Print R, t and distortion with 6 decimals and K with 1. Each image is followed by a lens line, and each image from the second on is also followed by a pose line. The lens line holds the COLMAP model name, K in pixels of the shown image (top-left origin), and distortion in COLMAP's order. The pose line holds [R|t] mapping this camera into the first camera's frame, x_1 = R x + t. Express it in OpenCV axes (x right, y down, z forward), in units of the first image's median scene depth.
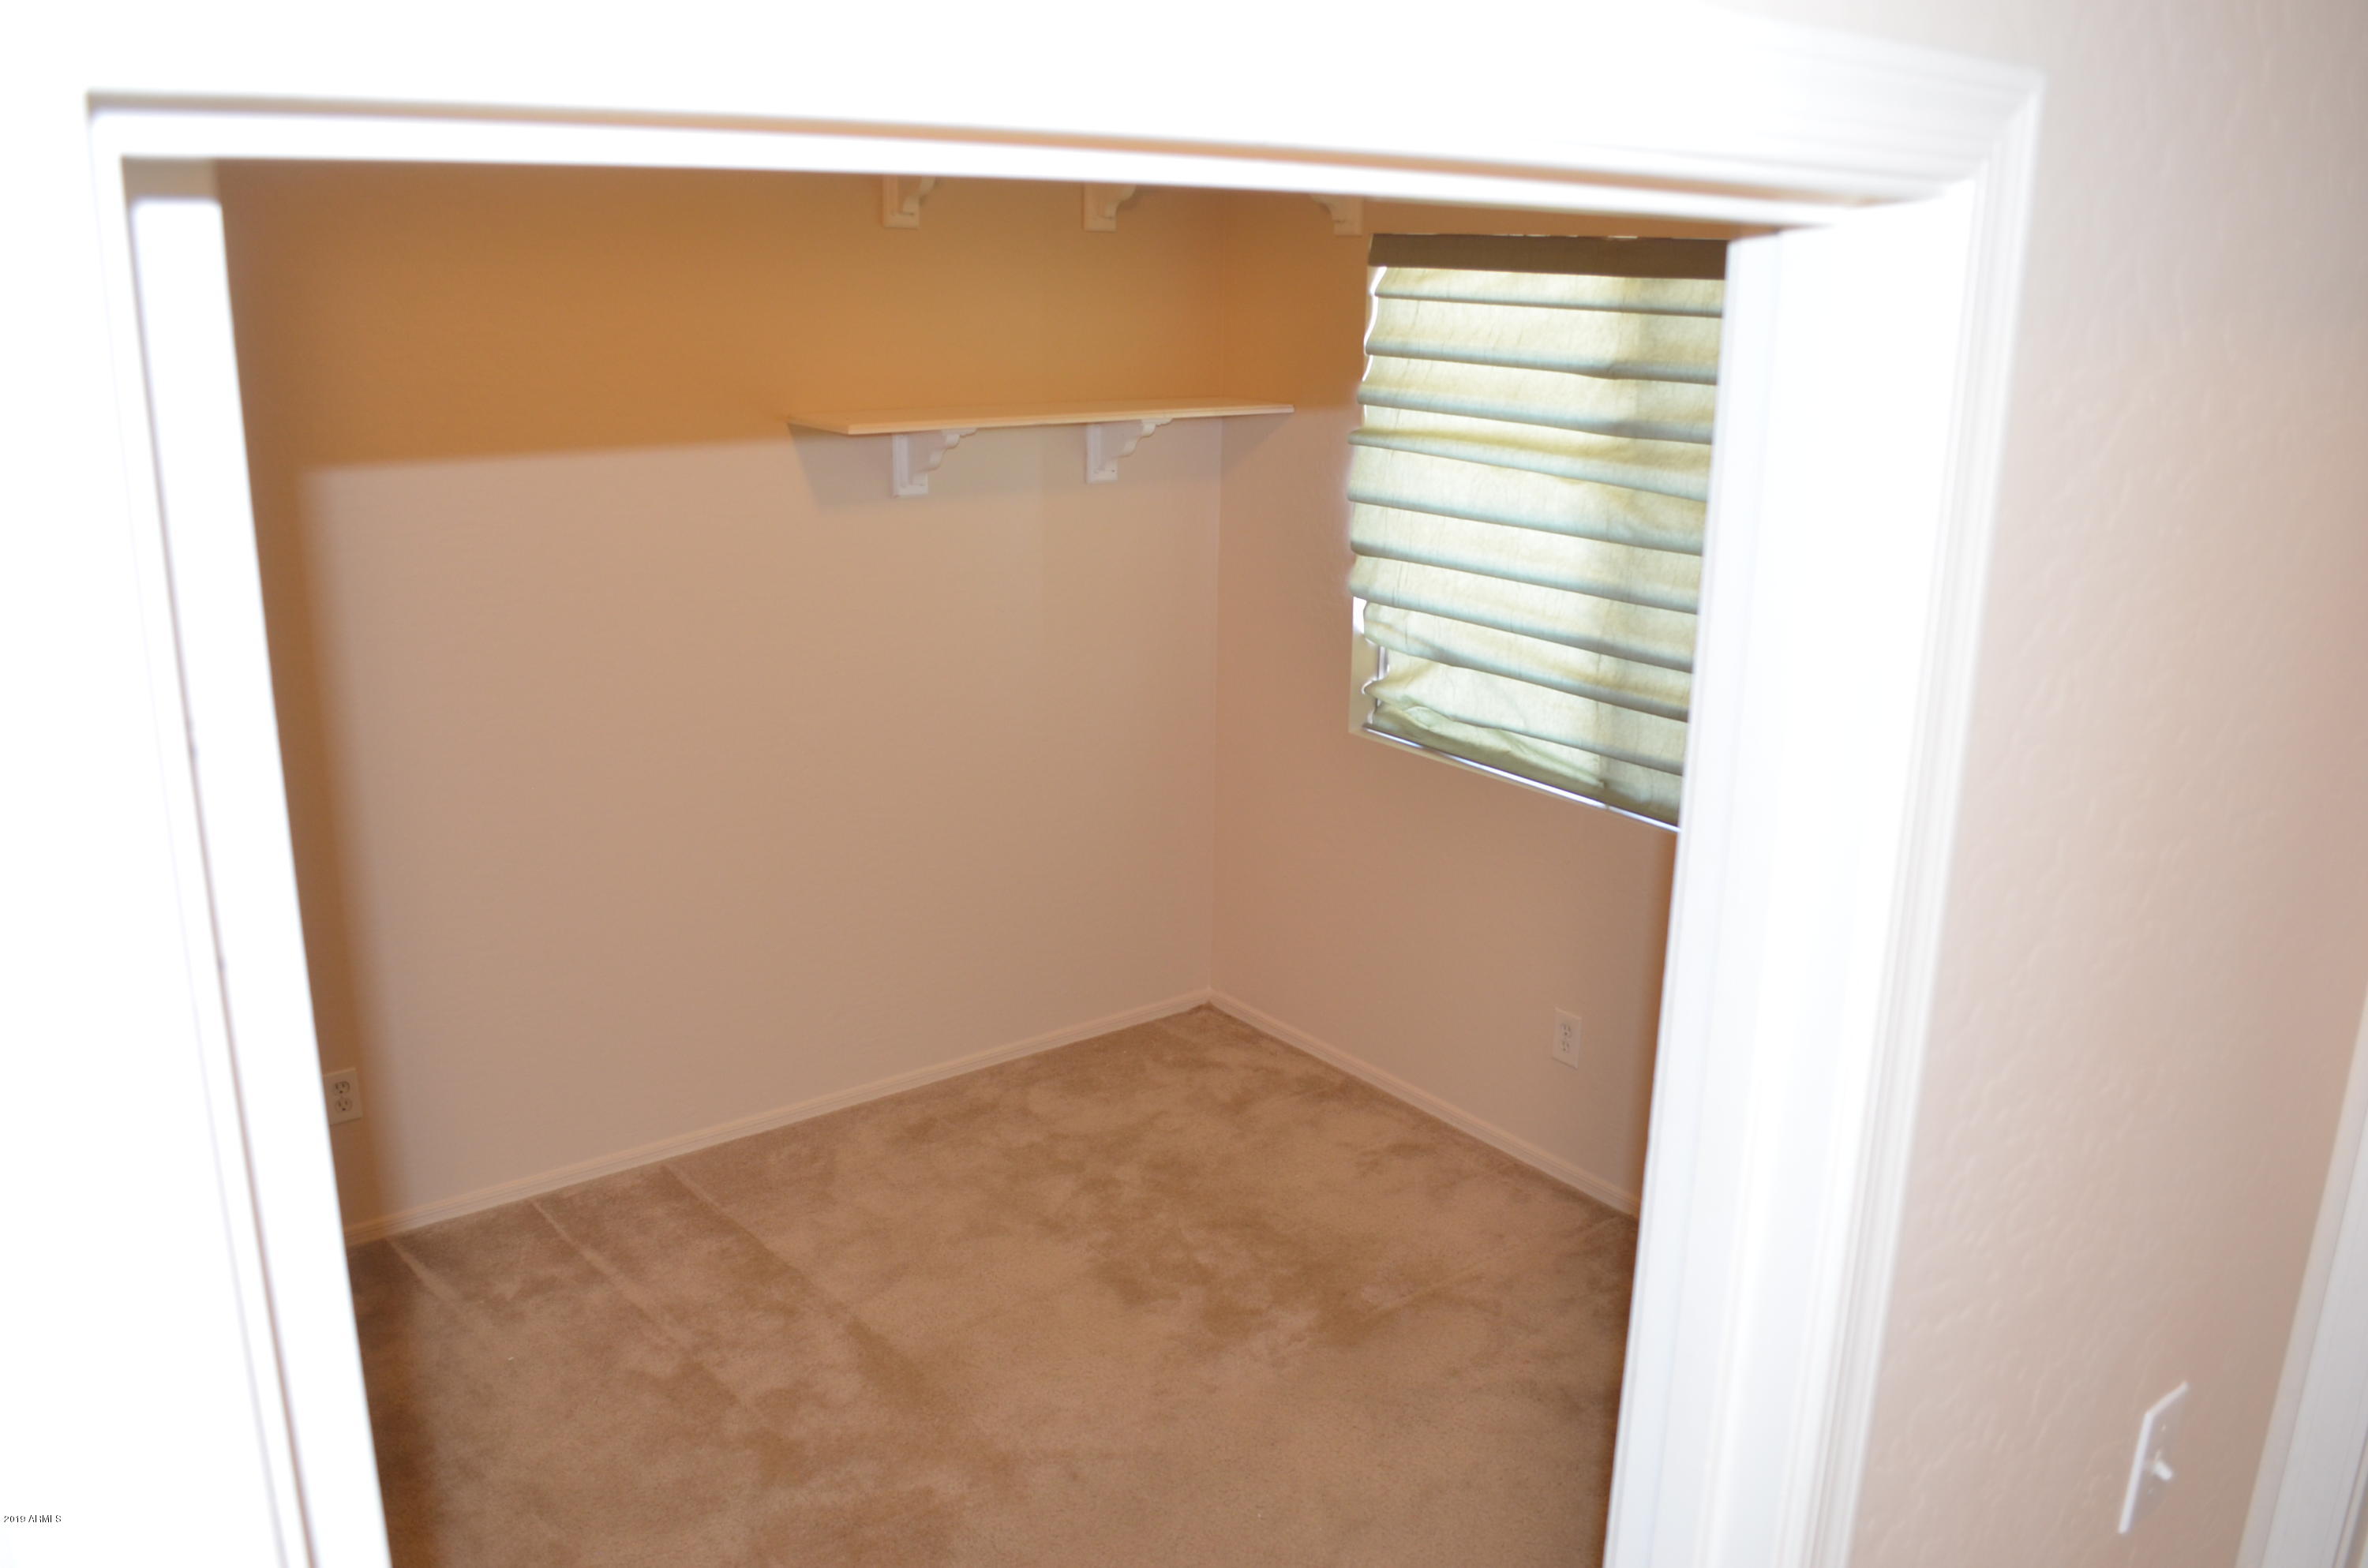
lens RADIAL K [[1838.1, 0, 1198.7], [0, 1838.1, 801.4], [0, 0, 1]] dist [-0.079960, 0.007186]
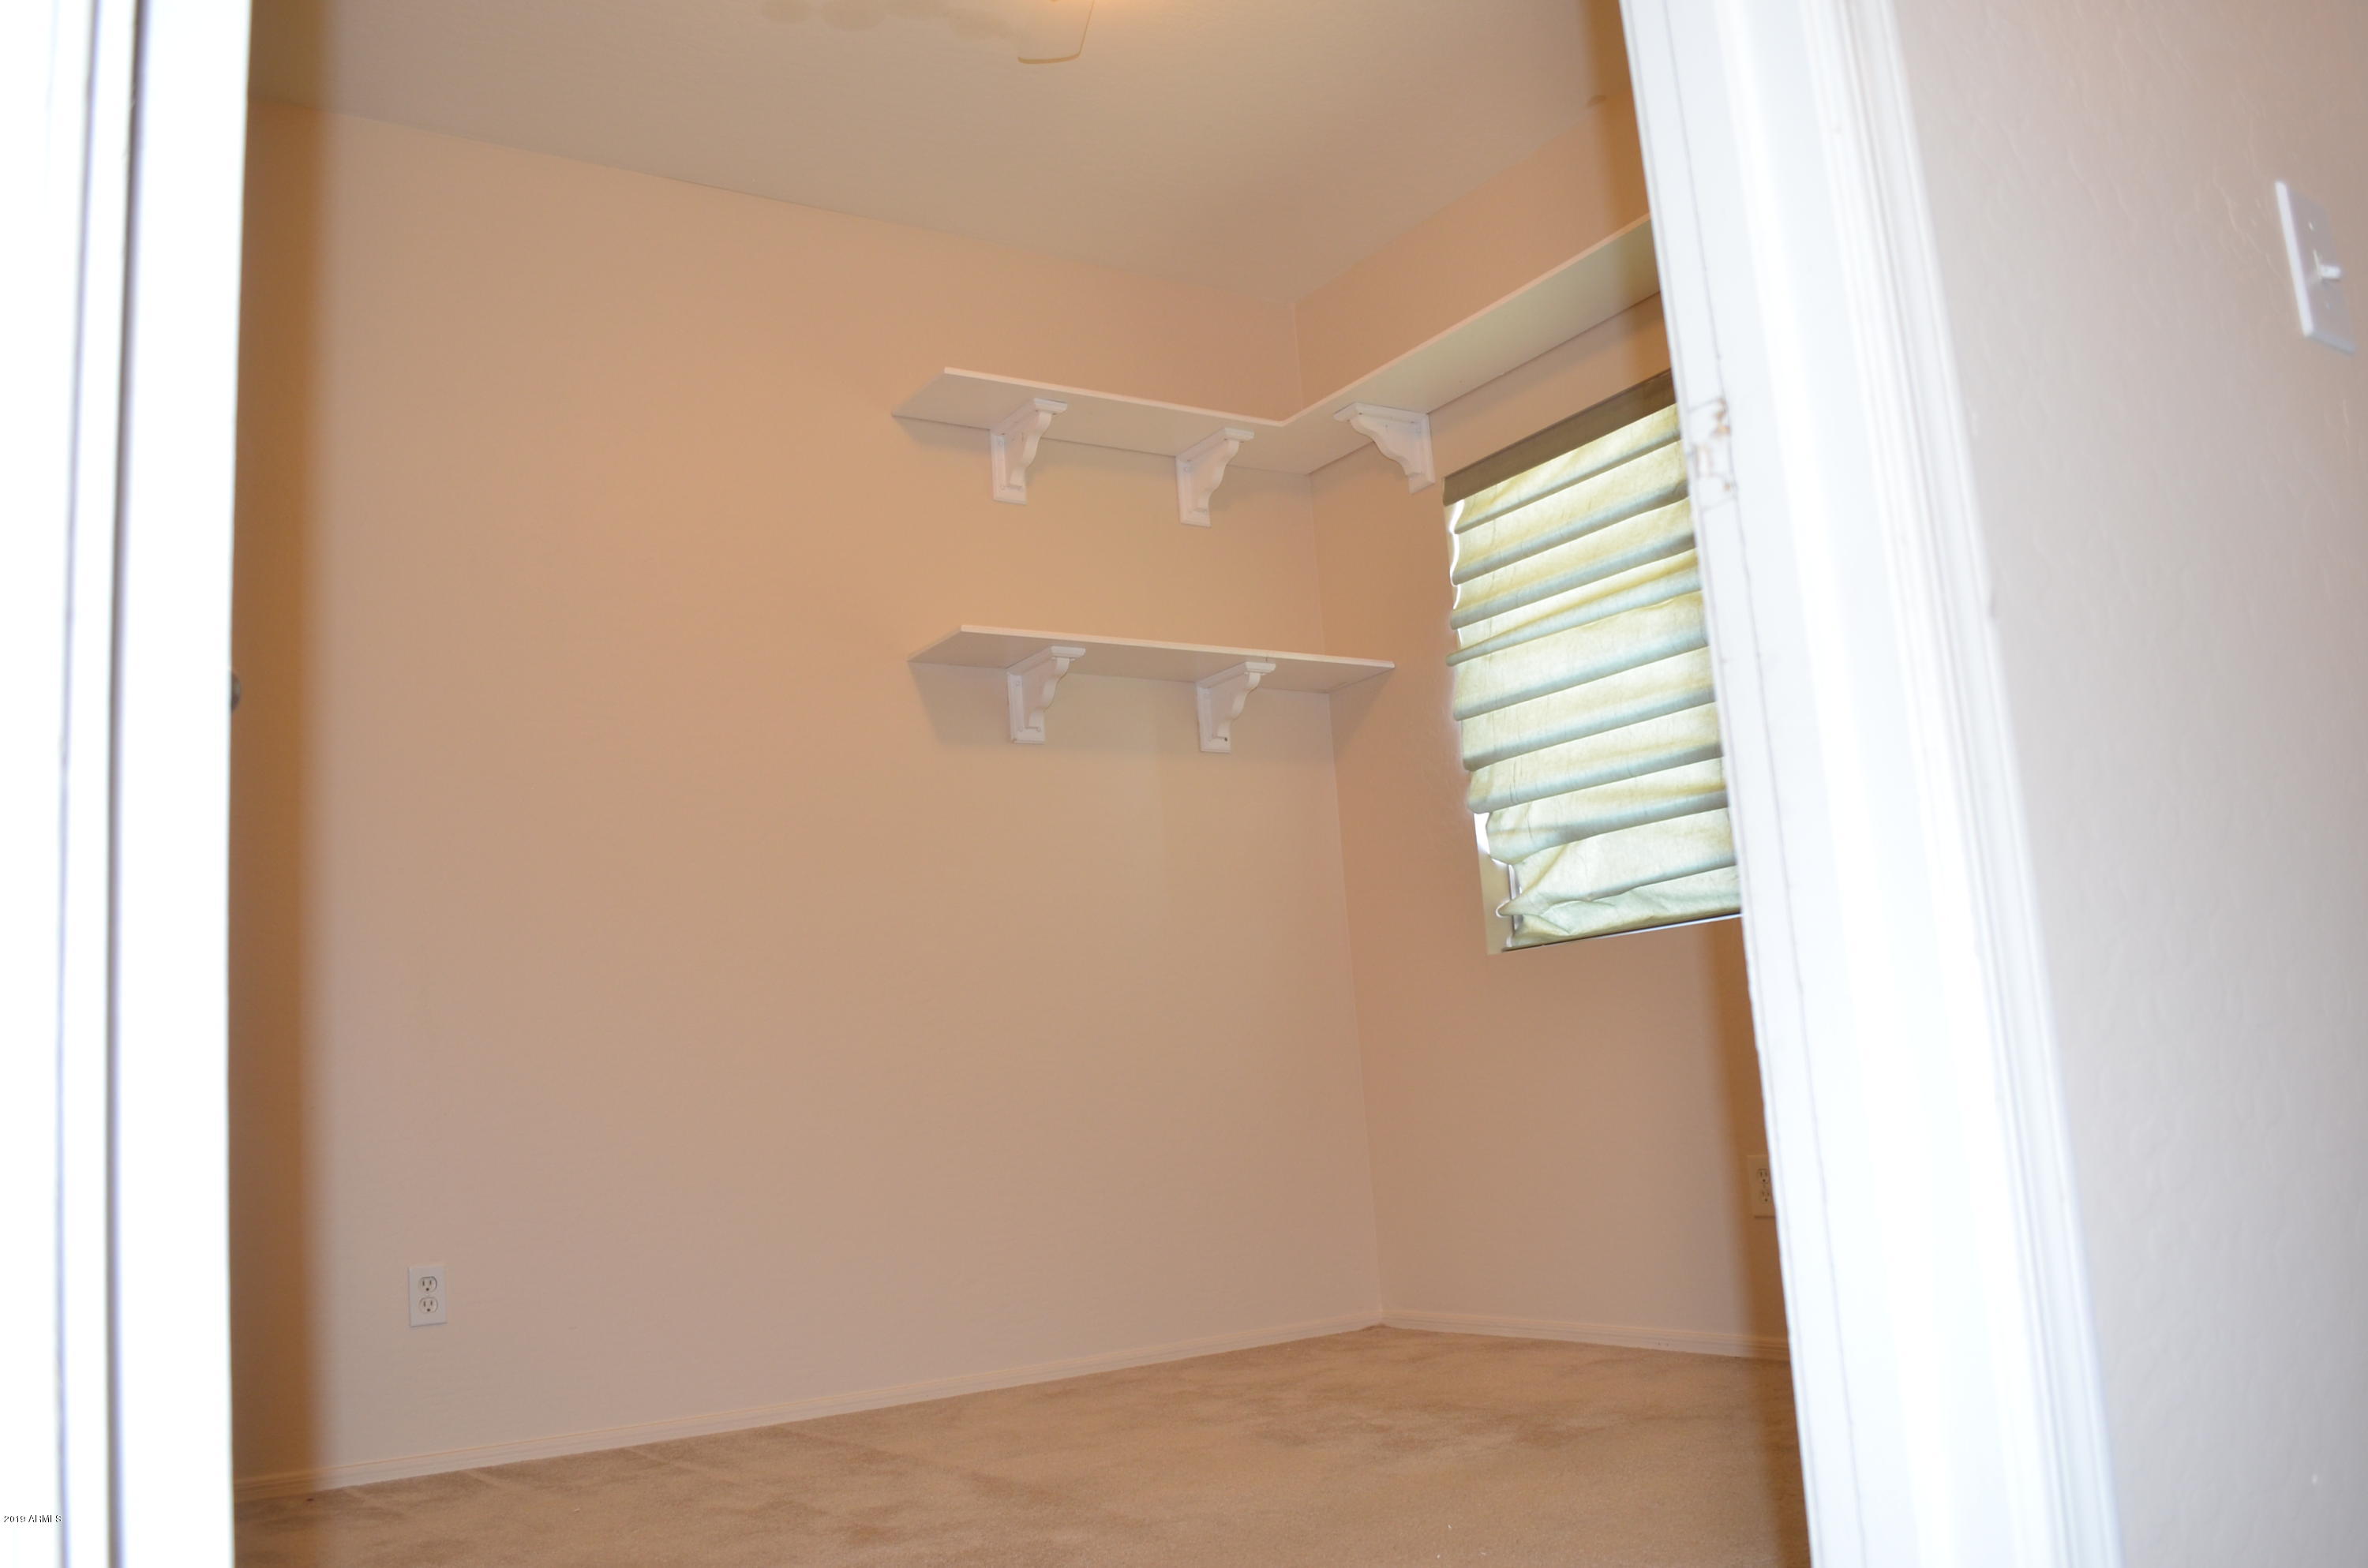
lens RADIAL K [[1838.1, 0, 1210.5], [0, 1838.1, 799.5], [0, 0, 1]] dist [-0.079960, 0.007186]
pose [[0.992374, -0.103806, -0.066464, 0.010179], [0.065944, 0.902682, -0.425225, 0.305783], [0.104137, 0.417599, 0.902644, 0.087884]]
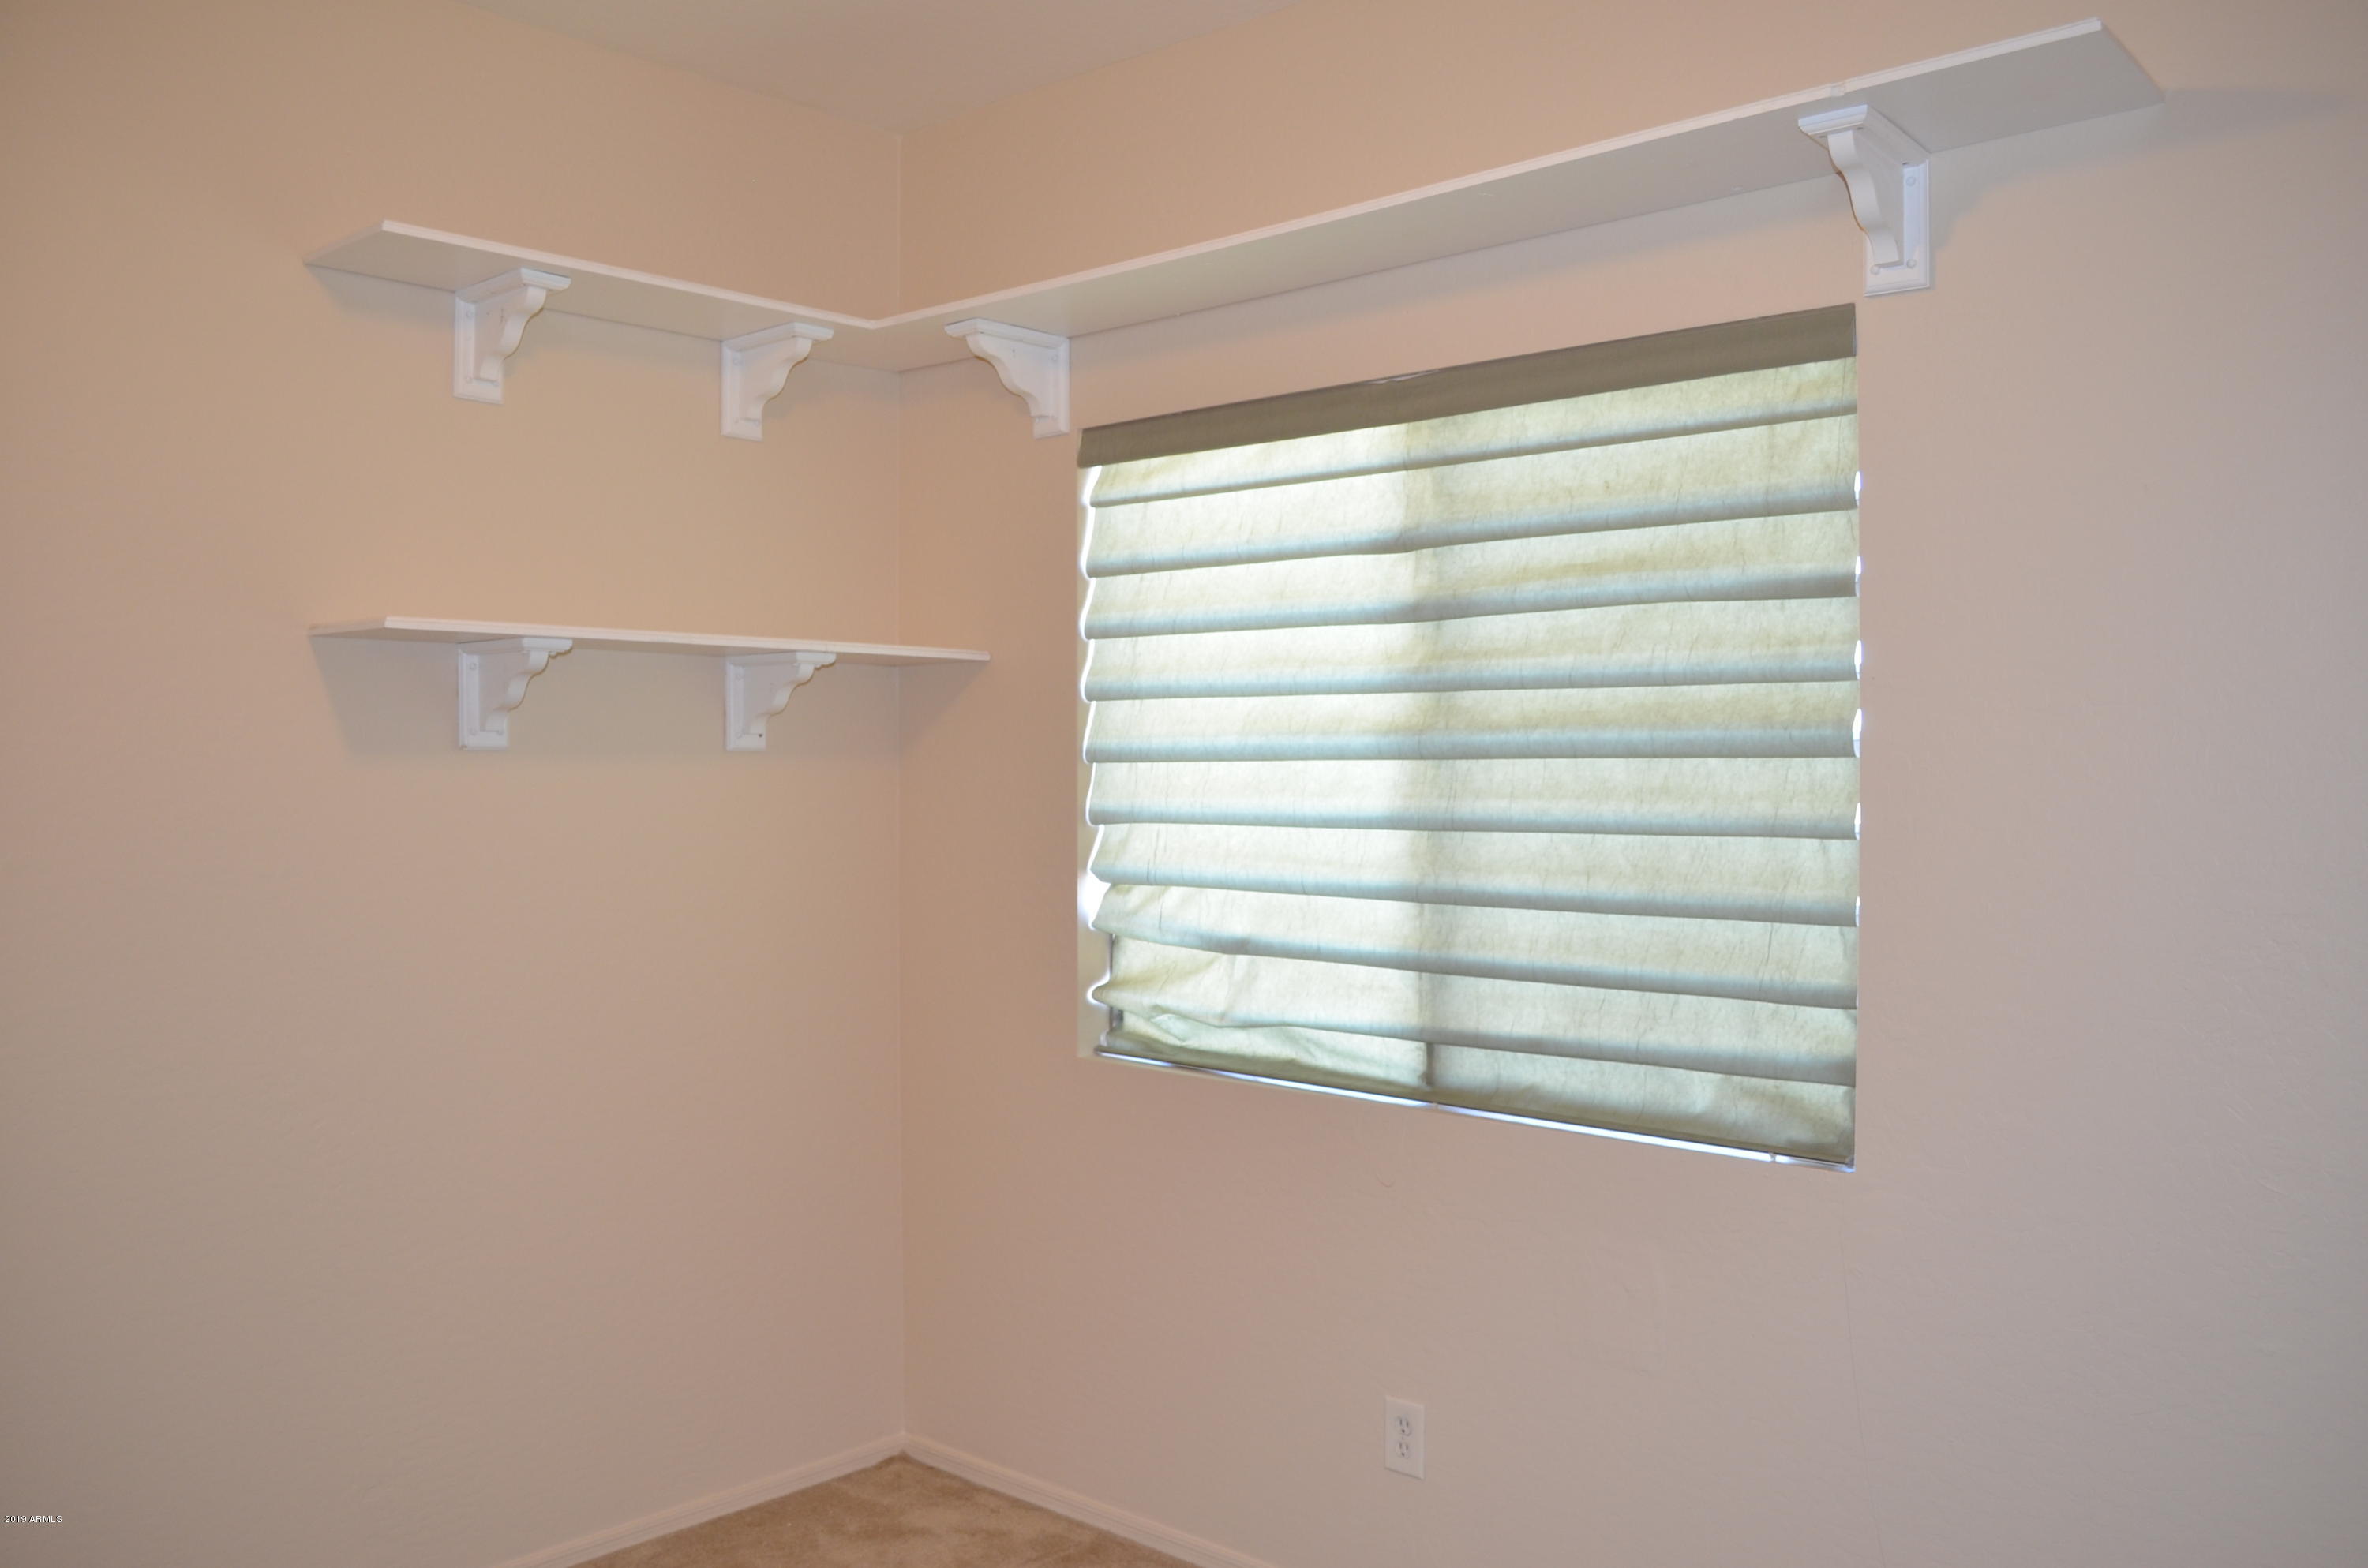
lens RADIAL K [[1838.1, 0, 1206.7], [0, 1838.1, 814.0], [0, 0, 1]] dist [-0.079960, 0.007186]
pose [[0.982407, -0.020921, 0.185579, -0.005865], [0.068113, 0.965396, -0.251737, 0.064317], [-0.173890, 0.259948, 0.949836, 0.251047]]
